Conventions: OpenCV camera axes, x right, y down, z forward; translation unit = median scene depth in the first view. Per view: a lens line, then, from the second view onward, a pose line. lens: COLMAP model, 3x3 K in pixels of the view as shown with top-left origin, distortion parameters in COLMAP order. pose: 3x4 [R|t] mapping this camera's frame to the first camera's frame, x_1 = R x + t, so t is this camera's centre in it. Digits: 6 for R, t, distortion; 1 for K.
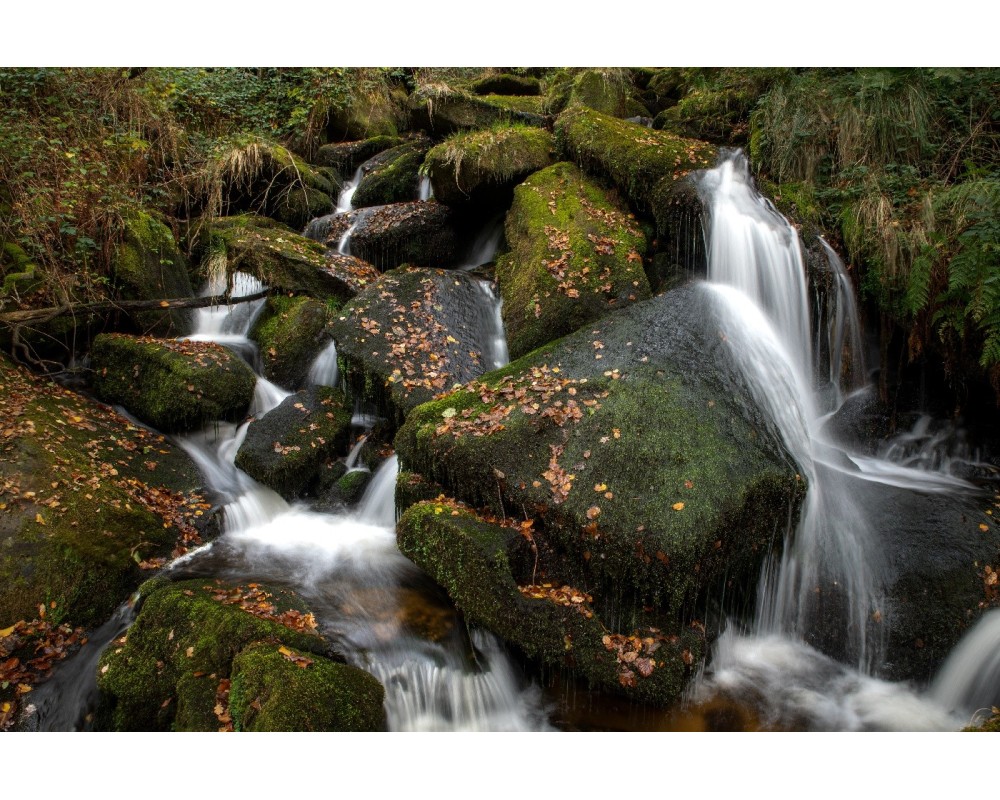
lens RADIAL K [[707.2, 0, 498.7], [0, 707.2, 397.3], [0, 0, 1]] dist [-0.116192, 0.050101]
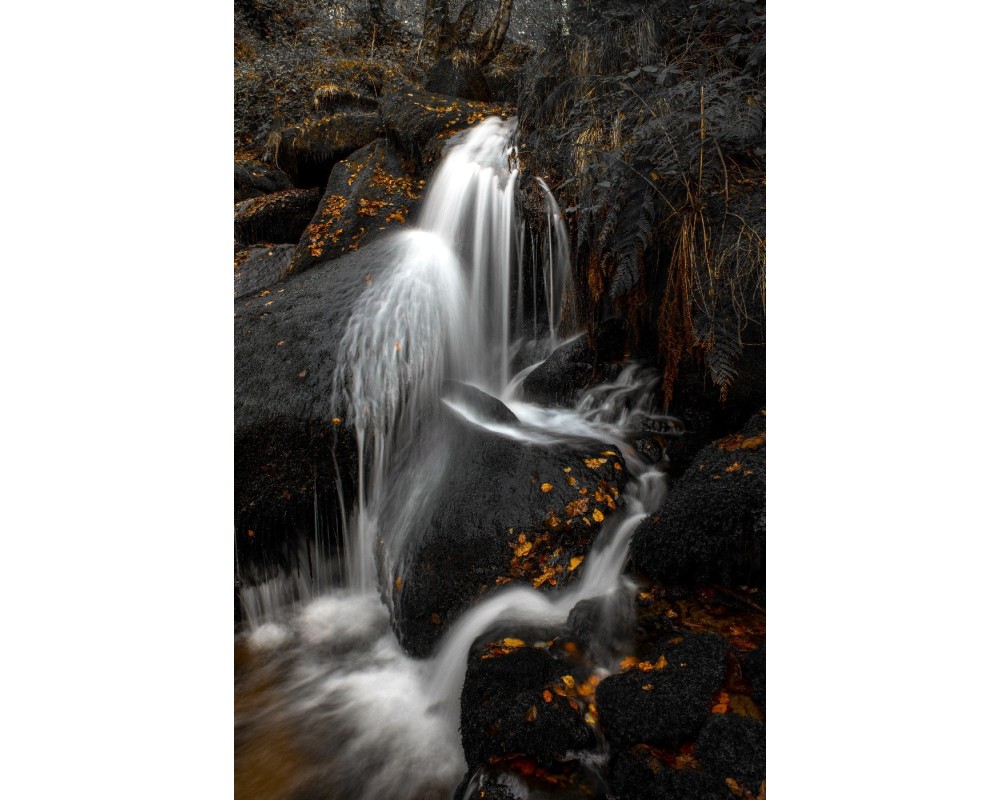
lens RADIAL K [[567.6, 0, 496.9], [0, 567.6, 400.7], [0, 0, 1]] dist [-0.093336, 0.008681]
pose [[0.988183, 0.006216, -0.153152, 0.516496], [0.000188, 0.999127, 0.041764, 0.040288], [0.153278, -0.041299, 0.987320, 0.213451]]
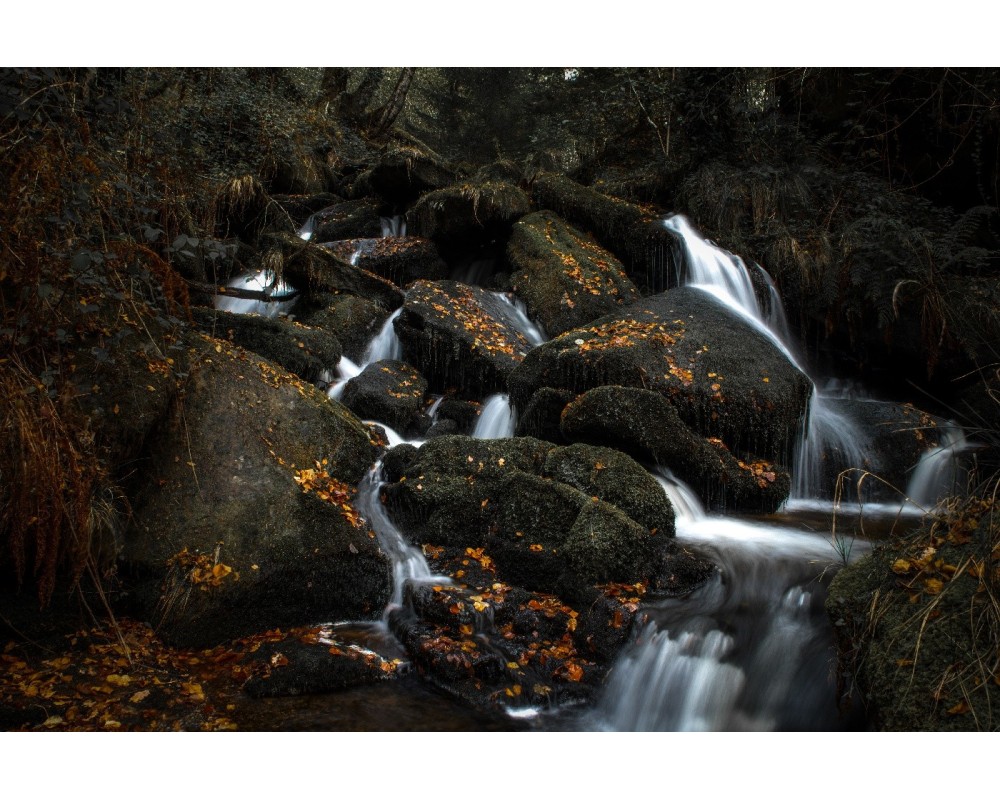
lens RADIAL K [[707.2, 0, 509.3], [0, 707.2, 392.6], [0, 0, 1]] dist [-0.116192, 0.050101]
pose [[0.943711, 0.023807, 0.329914, -0.498109], [0.033217, 0.985544, -0.166134, 0.262938], [-0.329099, 0.167741, 0.929277, -0.156225]]
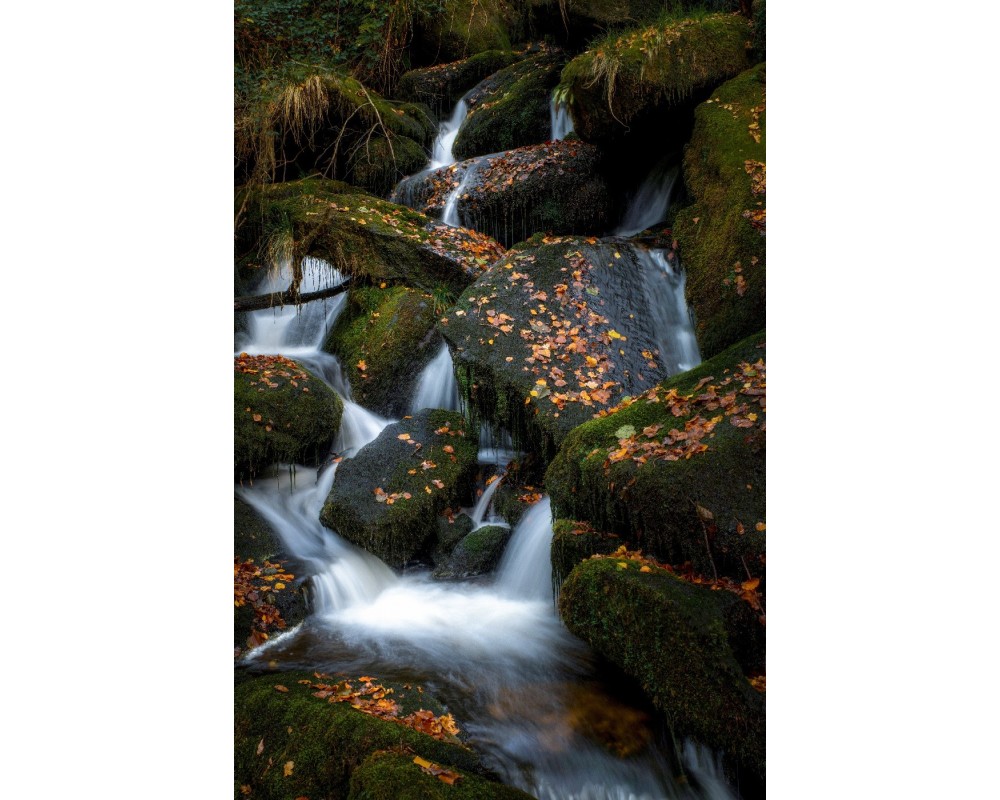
lens RADIAL K [[1049.4, 0, 489.4], [0, 1049.4, 398.7], [0, 0, 1]] dist [0.073991, 0.000000]
pose [[0.985505, -0.043678, -0.163929, -0.023413], [0.037614, 0.998495, -0.039915, 0.019720], [0.165425, 0.033171, 0.985664, -0.046630]]
